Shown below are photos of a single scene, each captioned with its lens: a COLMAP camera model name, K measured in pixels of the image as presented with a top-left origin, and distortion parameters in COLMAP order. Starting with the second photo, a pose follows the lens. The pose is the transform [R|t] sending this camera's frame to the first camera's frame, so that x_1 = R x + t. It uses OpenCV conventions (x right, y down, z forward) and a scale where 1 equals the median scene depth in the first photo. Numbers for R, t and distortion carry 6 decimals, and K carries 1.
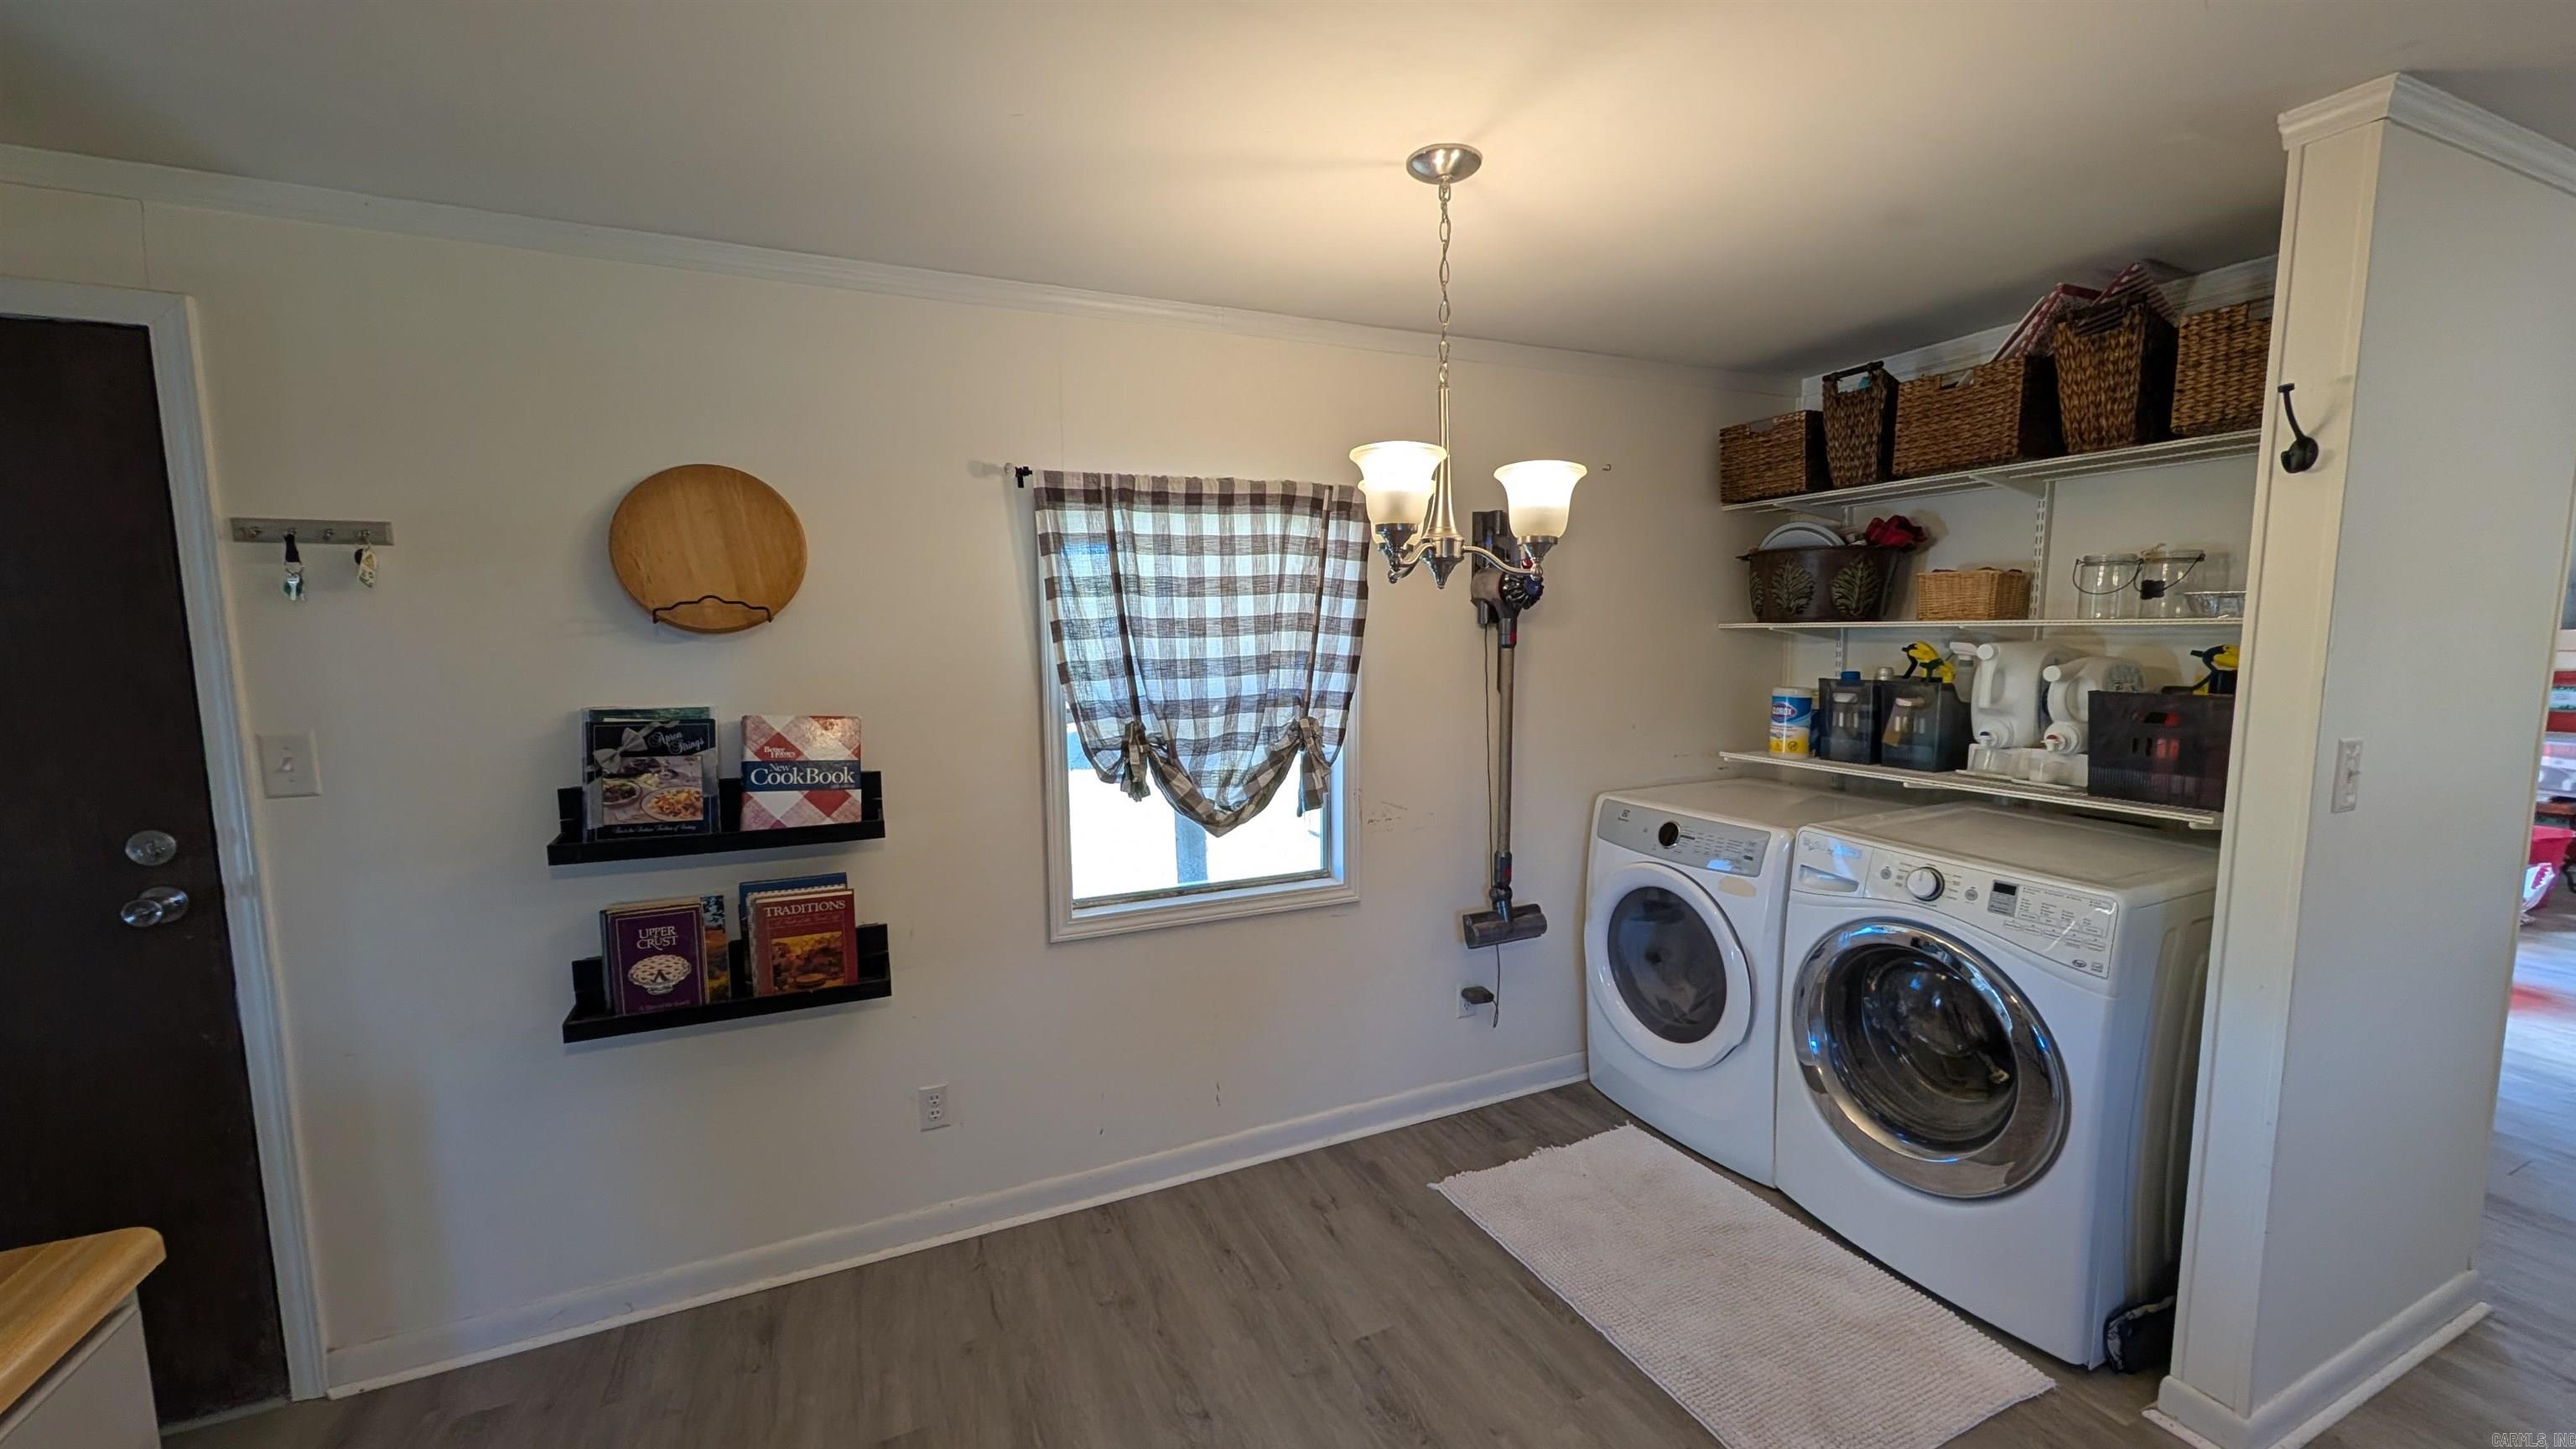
lens RADIAL K [[967.2, 0, 1299.8], [0, 967.2, 727.1], [0, 0, 1]] dist [-0.001998, 0.000246]
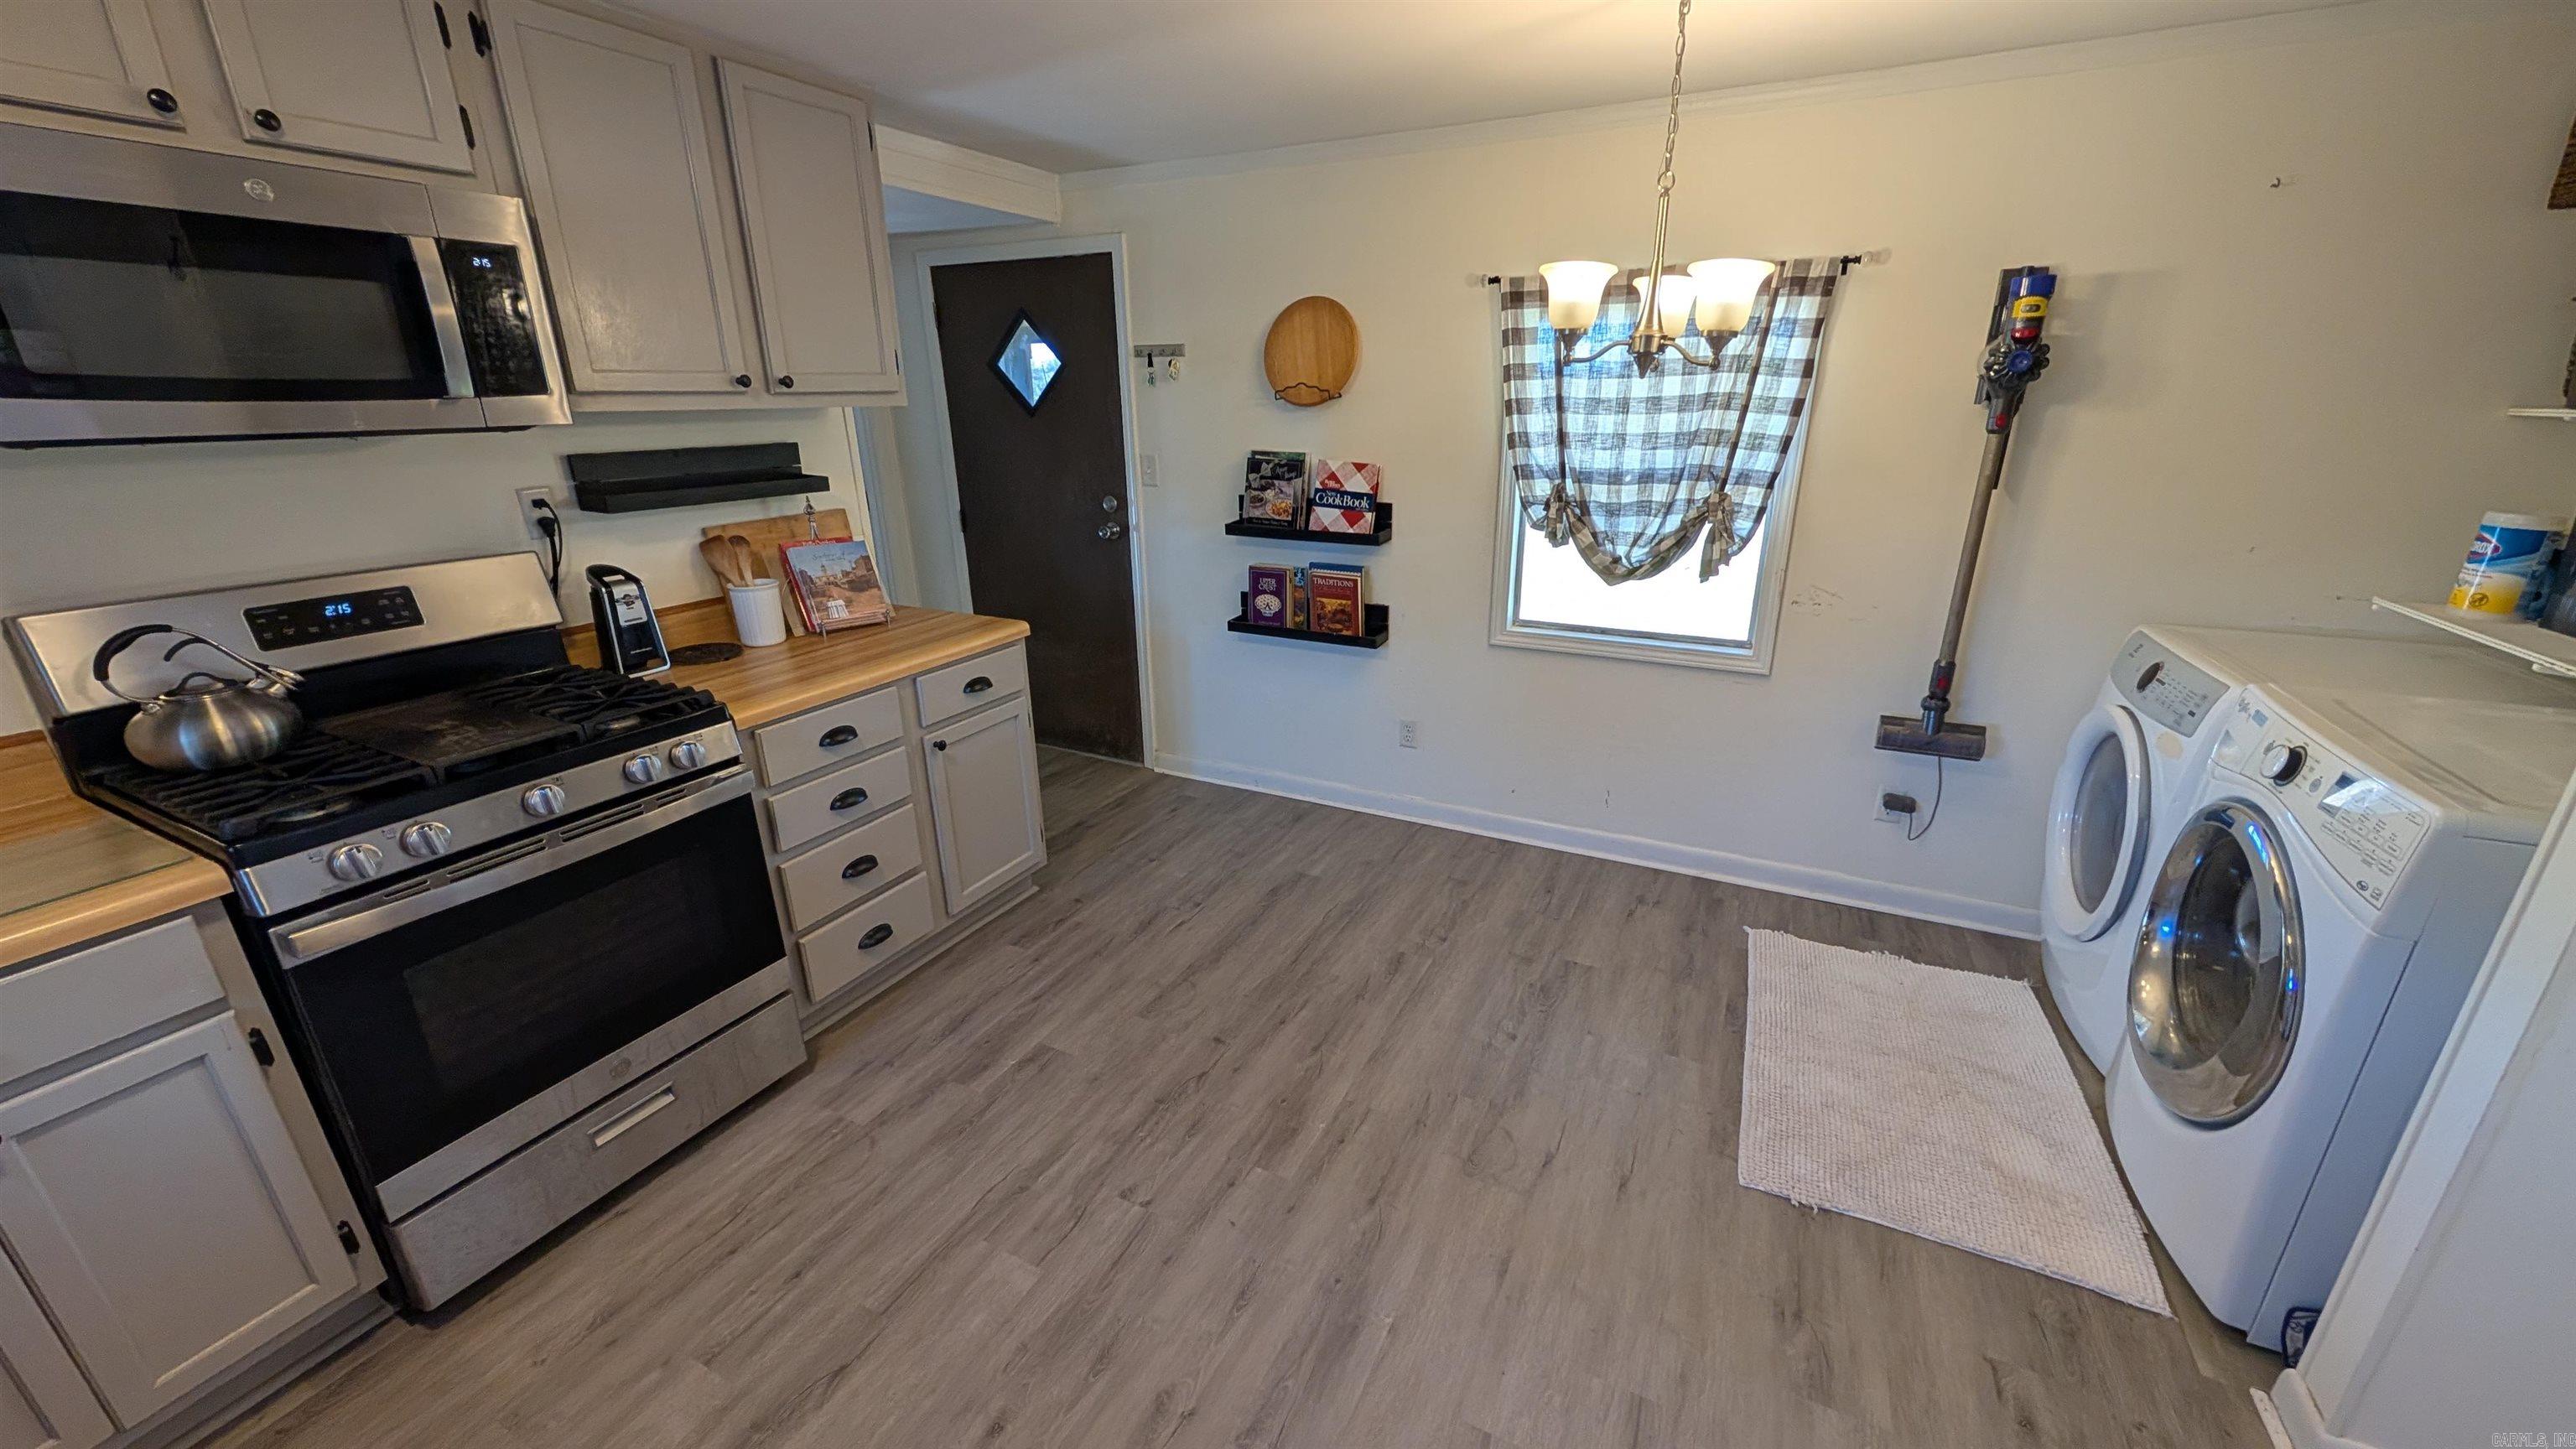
lens RADIAL K [[967.2, 0, 1285.9], [0, 967.2, 731.5], [0, 0, 1]] dist [-0.001998, 0.000246]
pose [[0.628191, 0.261928, -0.732646, 0.660146], [-0.081997, 0.958676, 0.272429, -0.010455], [0.773727, -0.111062, 0.623708, -0.108184]]
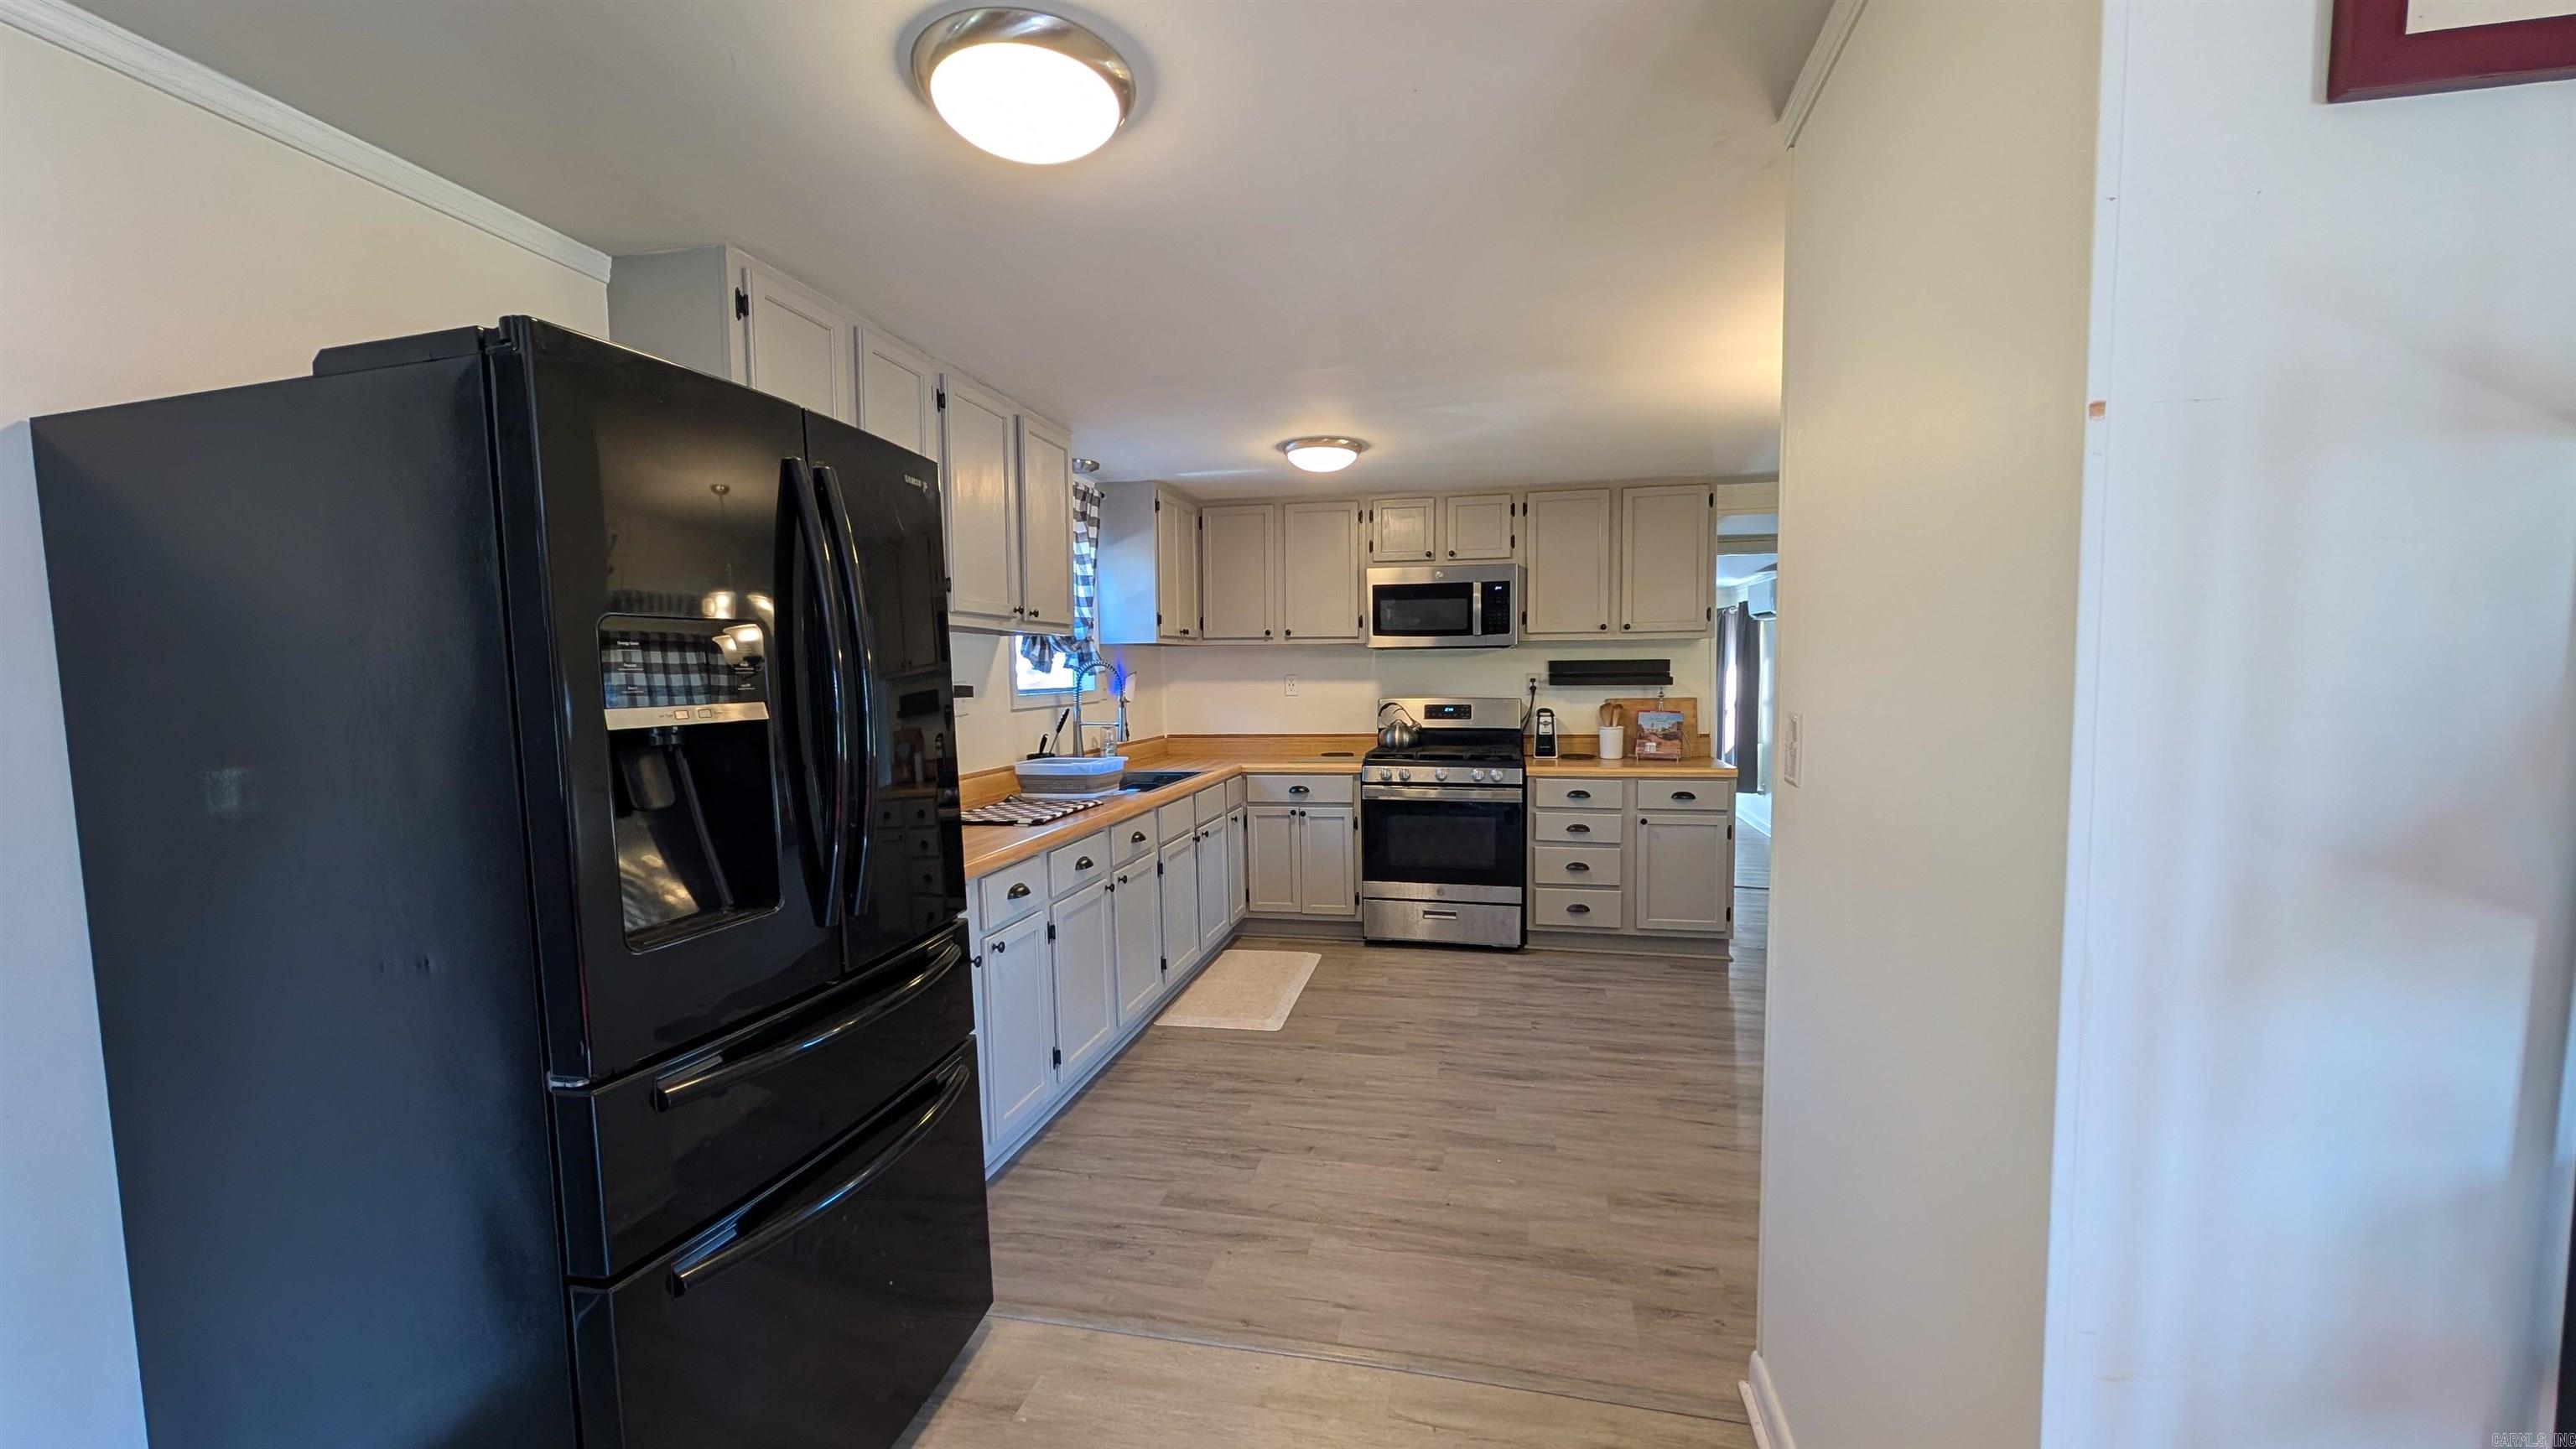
lens RADIAL K [[967.2, 0, 1281.4], [0, 967.2, 730.7], [0, 0, 1]] dist [-0.001998, 0.000246]
pose [[-0.602660, 0.063867, -0.795438, 1.591727], [-0.072098, 0.988358, 0.133982, -0.047935], [0.794734, 0.138095, -0.591039, 0.844661]]
